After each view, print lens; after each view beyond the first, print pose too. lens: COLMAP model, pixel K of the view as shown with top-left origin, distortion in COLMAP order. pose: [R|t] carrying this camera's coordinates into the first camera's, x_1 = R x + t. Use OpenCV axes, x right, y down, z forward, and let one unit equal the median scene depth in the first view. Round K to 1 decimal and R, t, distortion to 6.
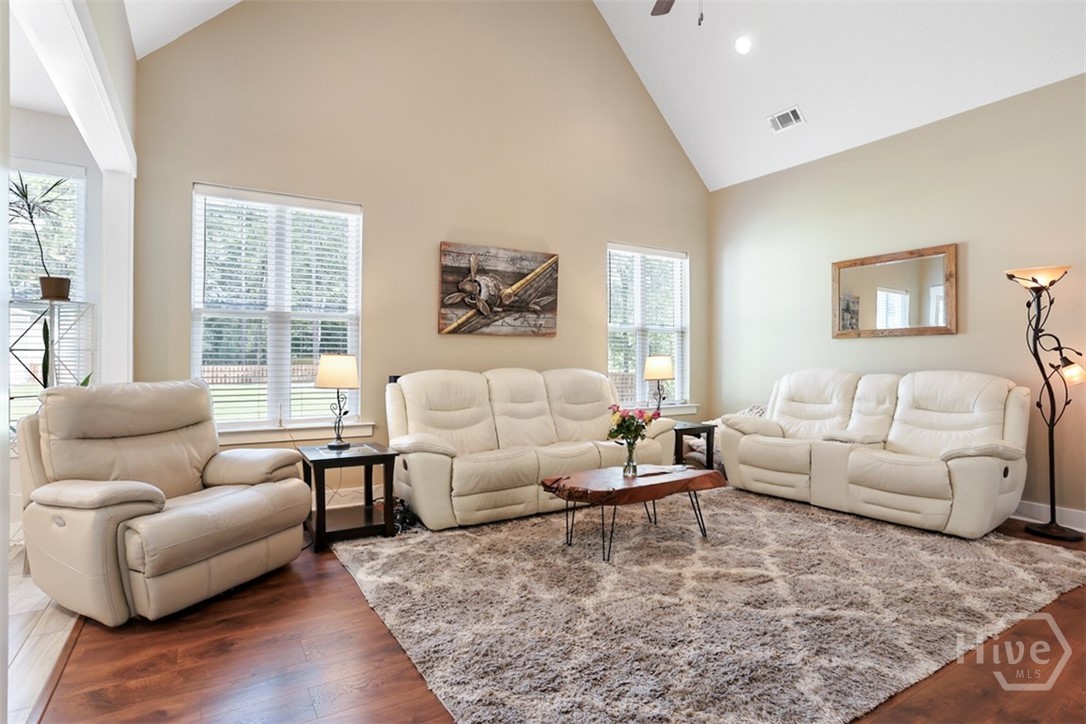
lens RADIAL K [[555.6, 0, 531.7], [0, 555.6, 362.5], [0, 0, 1]] dist [-0.035325, 0.005178]
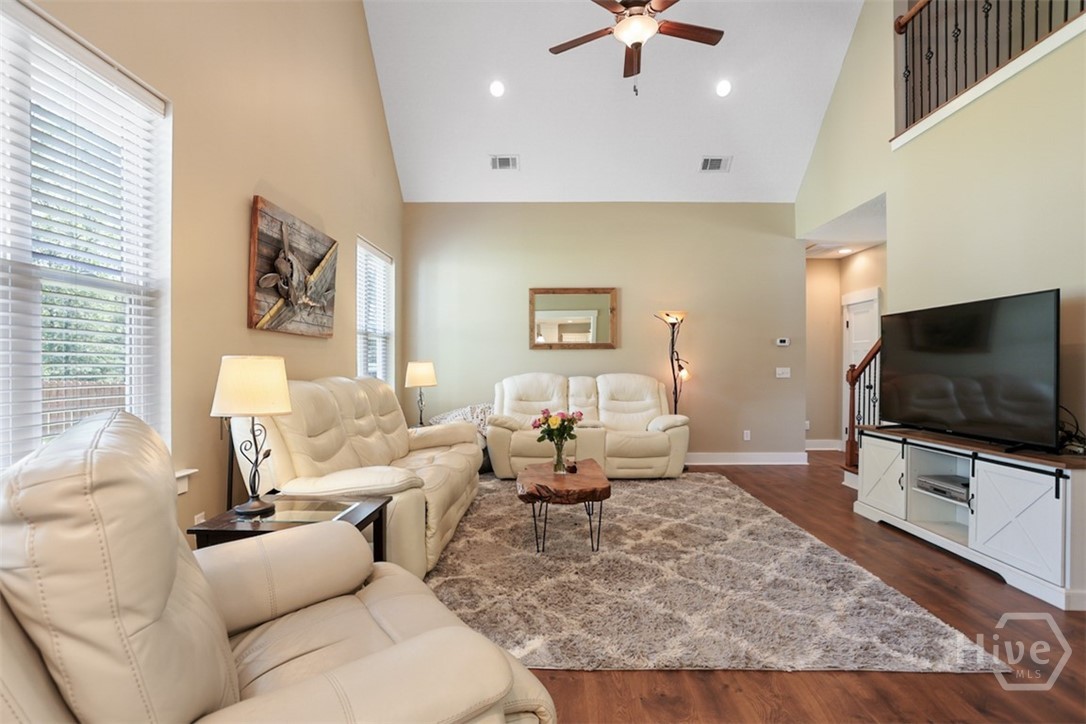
lens RADIAL K [[555.6, 0, 536.6], [0, 555.6, 366.2], [0, 0, 1]] dist [-0.035325, 0.005178]
pose [[0.529996, -0.001370, 0.847999, -0.612637], [0.003030, 0.999995, -0.000278, -0.004932], [-0.847995, 0.002717, 0.529997, 0.372376]]
